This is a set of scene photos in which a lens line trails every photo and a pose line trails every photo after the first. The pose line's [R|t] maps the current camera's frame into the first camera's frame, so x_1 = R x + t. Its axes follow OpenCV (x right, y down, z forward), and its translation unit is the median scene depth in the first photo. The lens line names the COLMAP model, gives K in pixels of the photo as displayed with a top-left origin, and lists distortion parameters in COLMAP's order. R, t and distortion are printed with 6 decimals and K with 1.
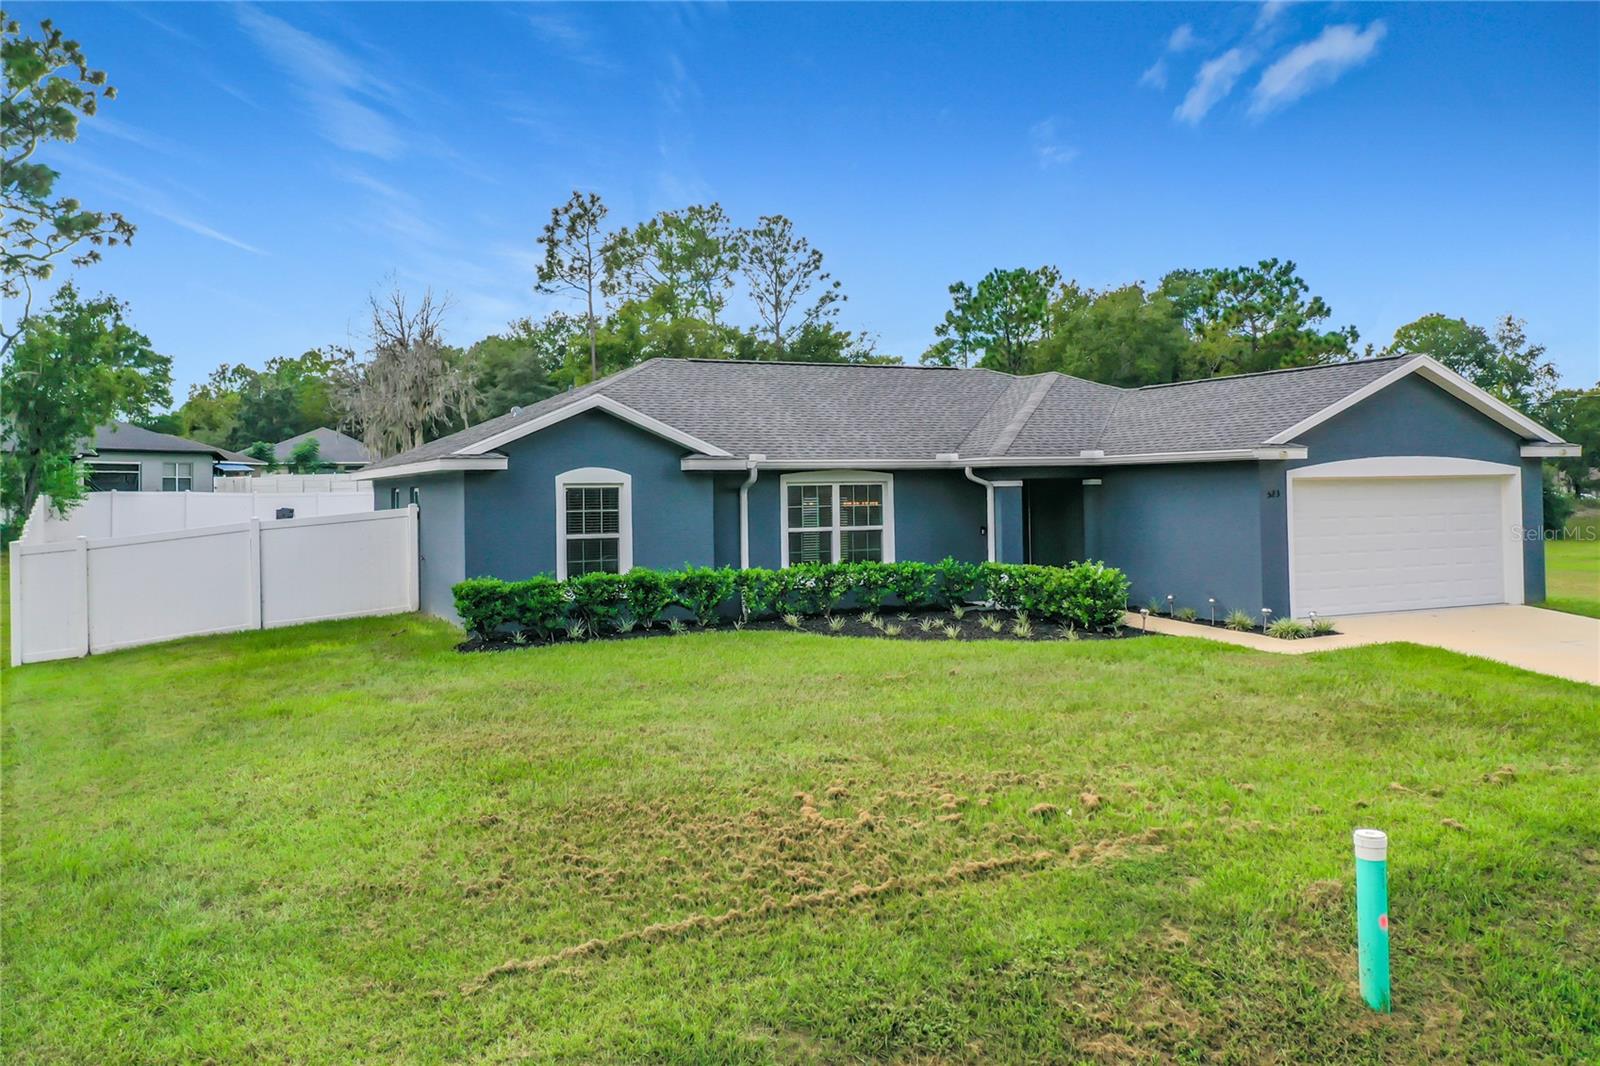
lens RADIAL K [[1290.6, 0, 748.5], [0, 1290.6, 531.3], [0, 0, 1]] dist [0.009781, -0.006206]
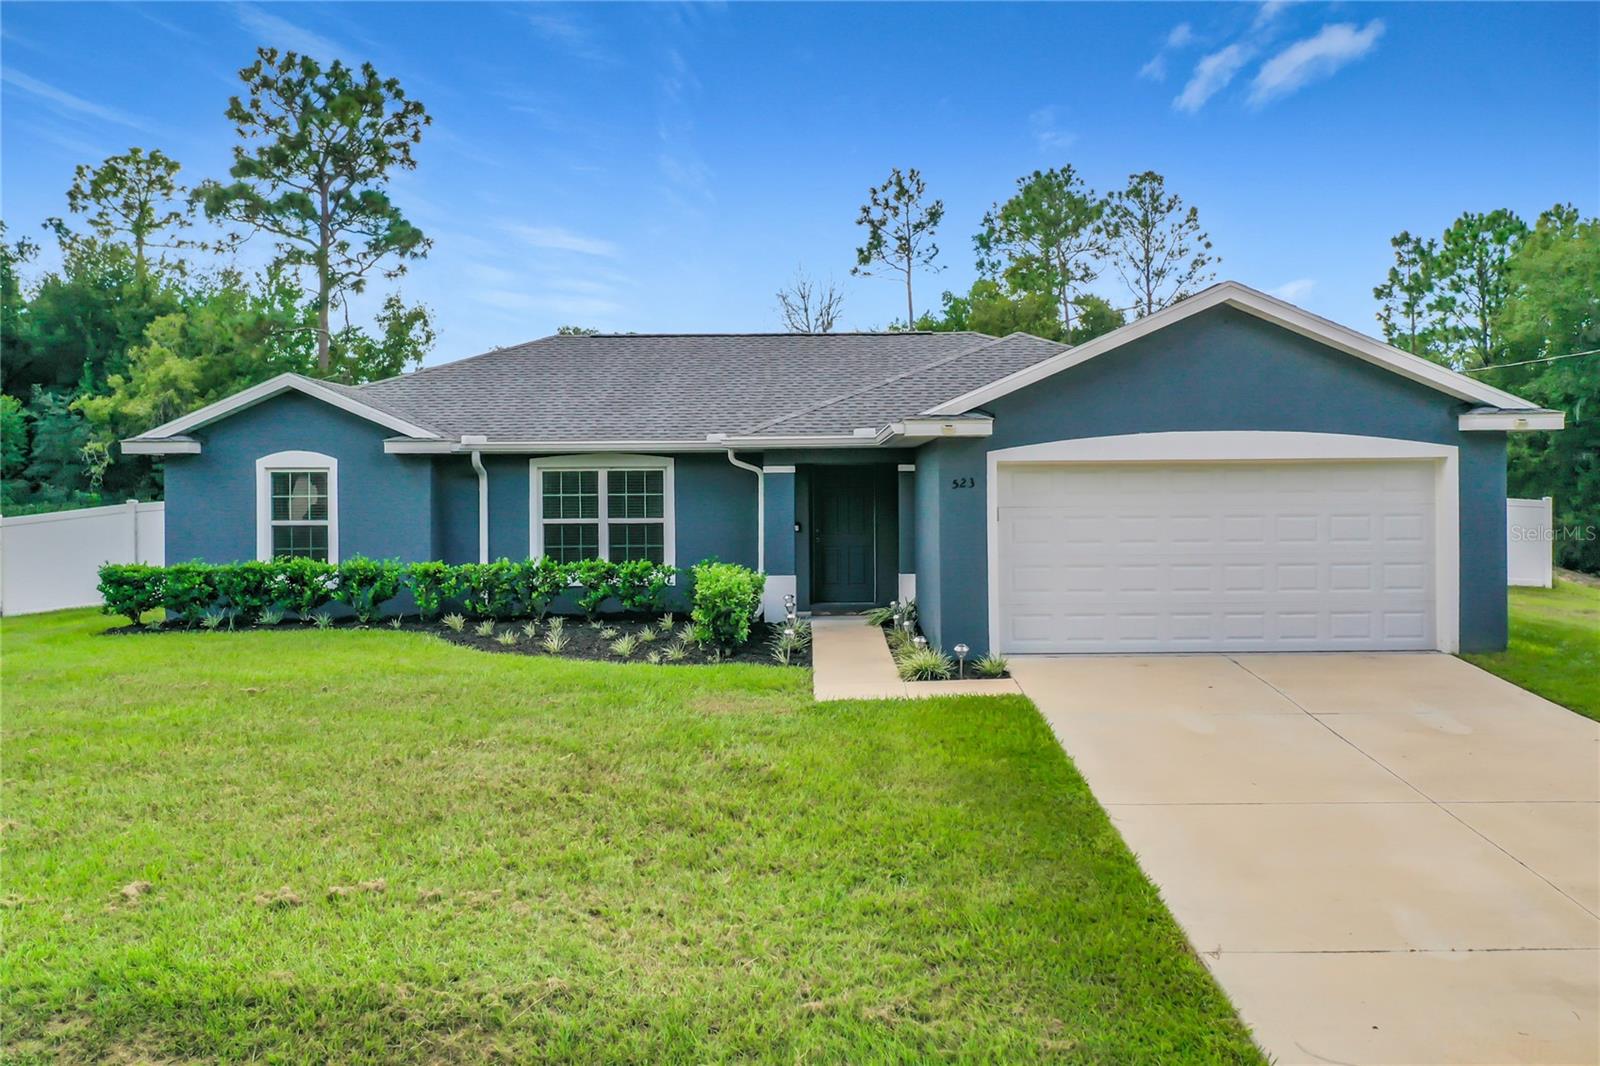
lens RADIAL K [[1290.6, 0, 748.5], [0, 1290.6, 531.3], [0, 0, 1]] dist [0.009781, -0.006206]
pose [[0.902351, 0.023569, -0.430357, 0.539938], [-0.020516, 0.999721, 0.011735, -0.007180], [0.430513, -0.001760, 0.902583, 0.253205]]
